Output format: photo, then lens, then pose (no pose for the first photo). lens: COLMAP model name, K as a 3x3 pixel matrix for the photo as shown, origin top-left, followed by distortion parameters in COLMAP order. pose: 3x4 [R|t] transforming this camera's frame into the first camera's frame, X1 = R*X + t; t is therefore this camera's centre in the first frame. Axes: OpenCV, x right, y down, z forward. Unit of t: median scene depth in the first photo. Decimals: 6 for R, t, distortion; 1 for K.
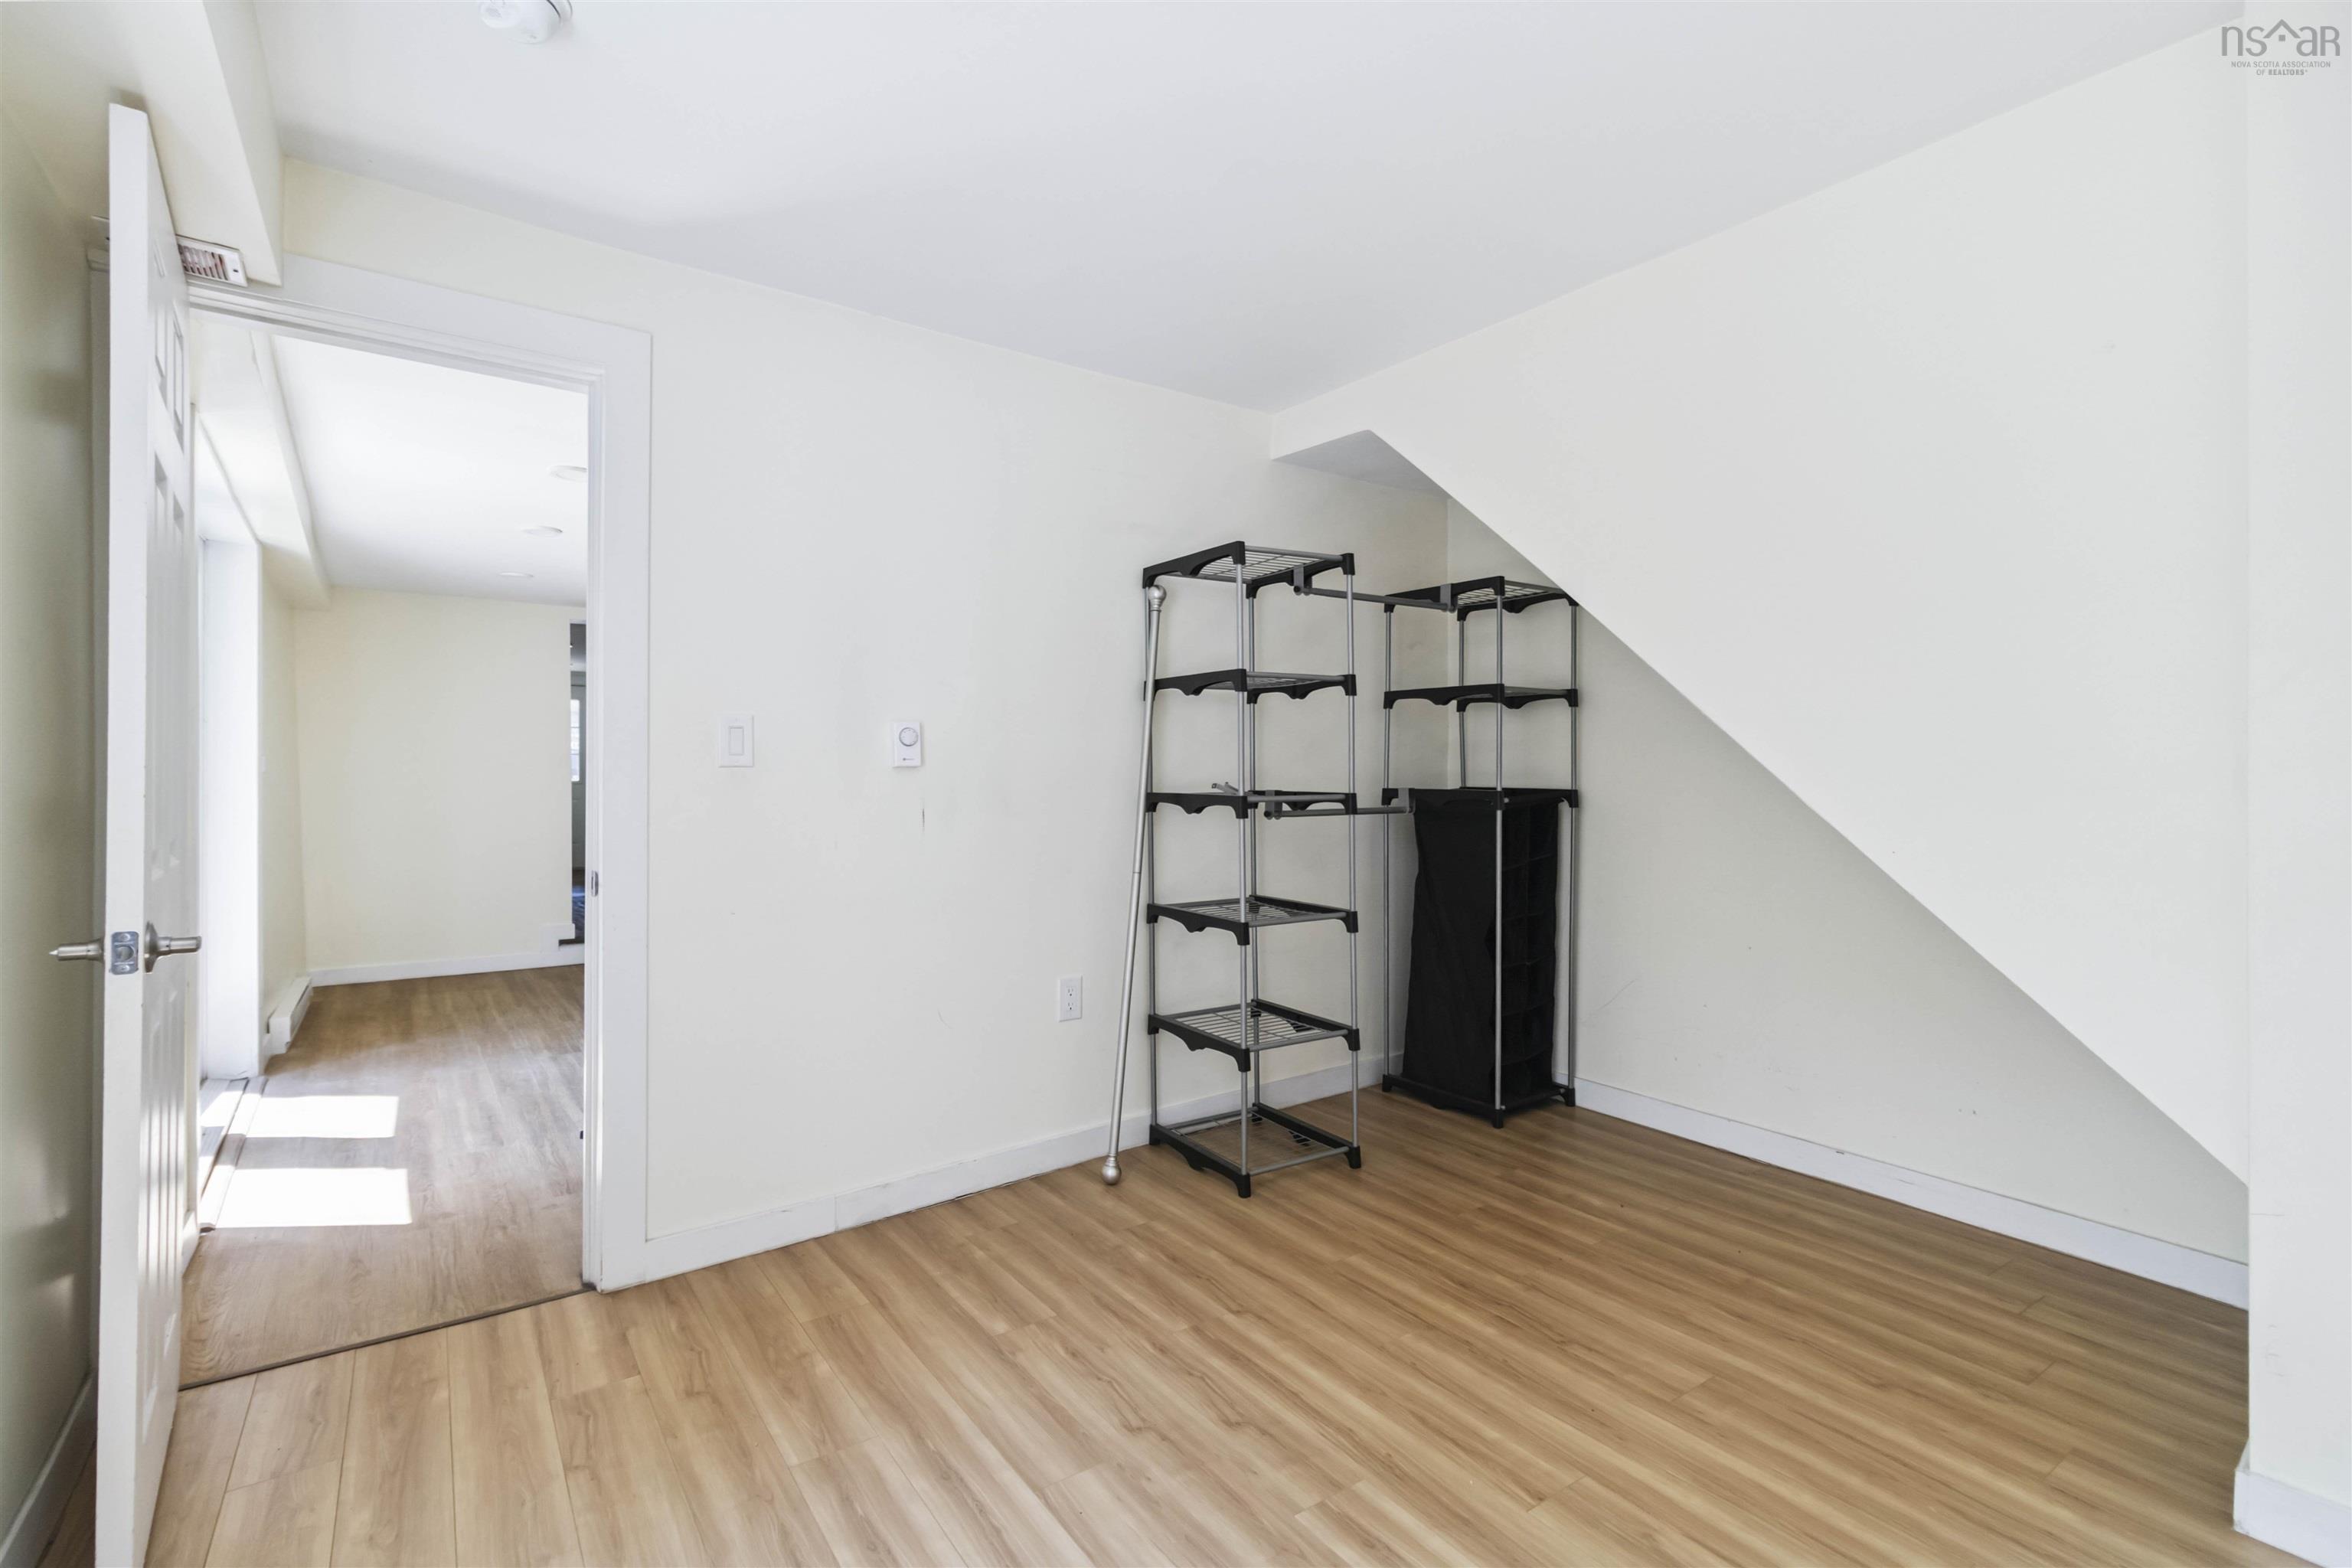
lens RADIAL K [[1109.3, 0, 1194.2], [0, 1109.3, 784.3], [0, 0, 1]] dist [0.005446, 0.000302]
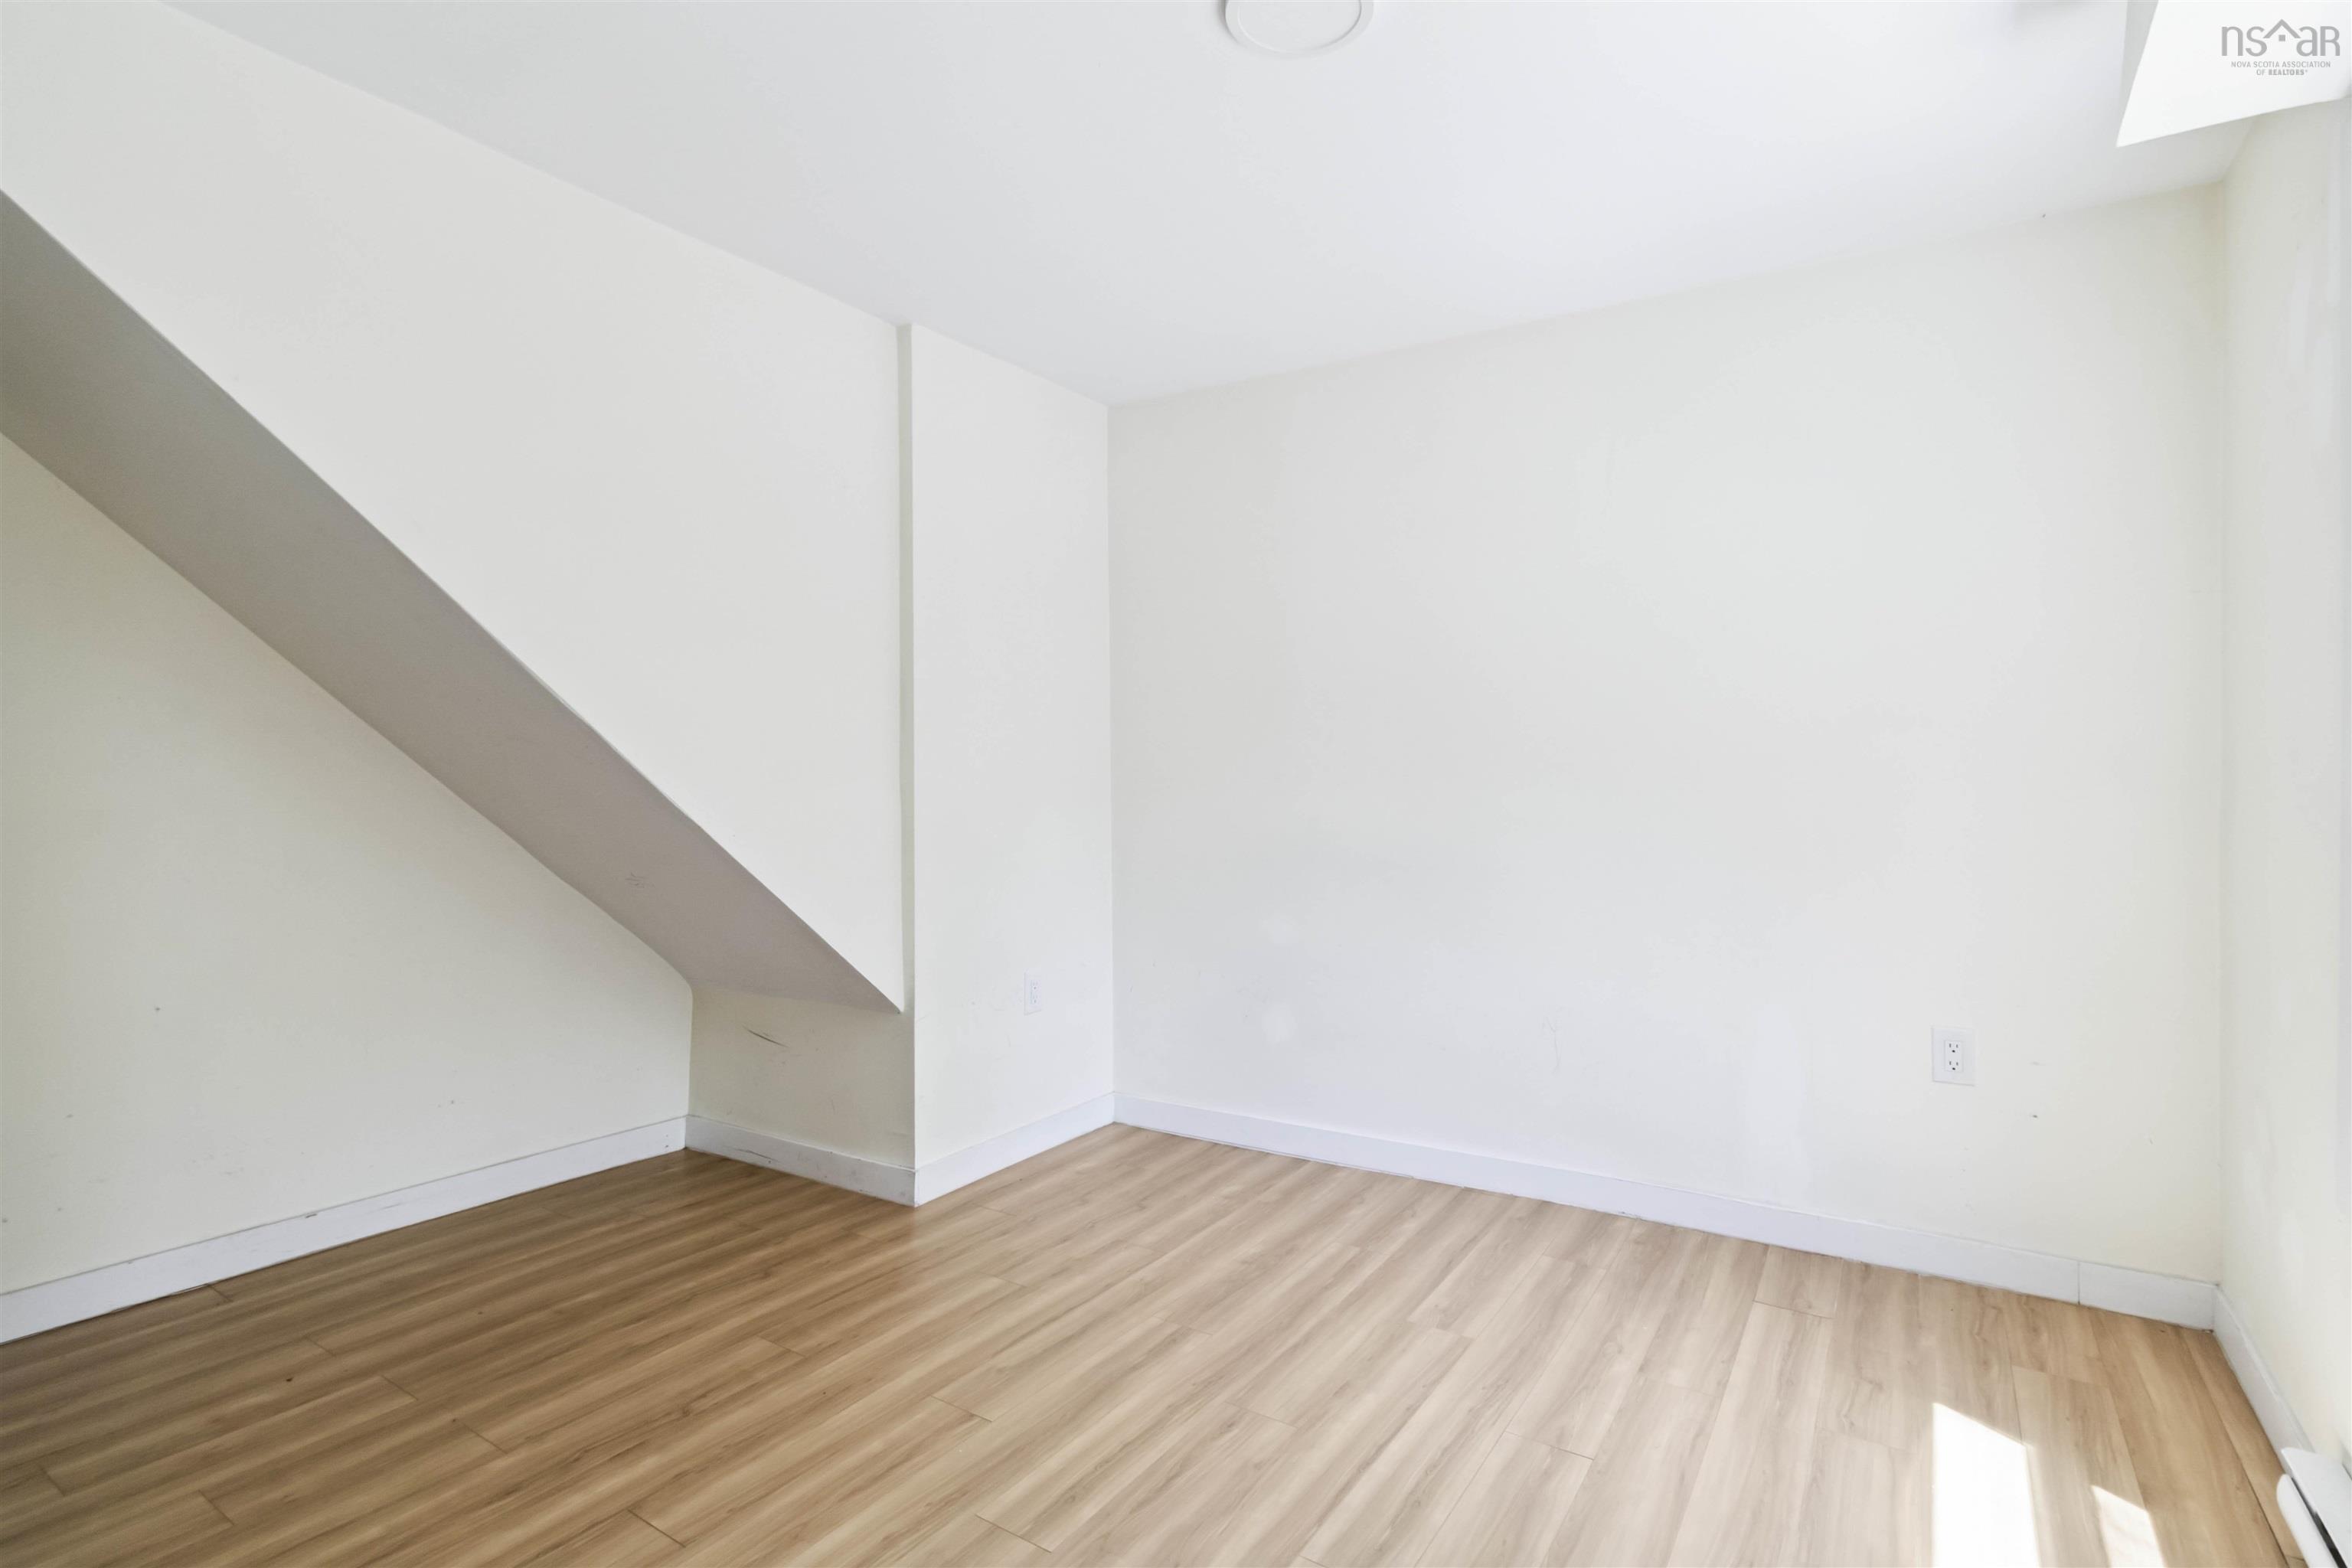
lens RADIAL K [[1109.3, 0, 1185.8], [0, 1109.3, 769.7], [0, 0, 1]] dist [0.005446, 0.000302]
pose [[-0.356540, -0.000499, 0.934280, -0.595377], [0.008250, 0.999959, 0.003683, -0.014978], [-0.934244, 0.009021, -0.356521, 0.858167]]
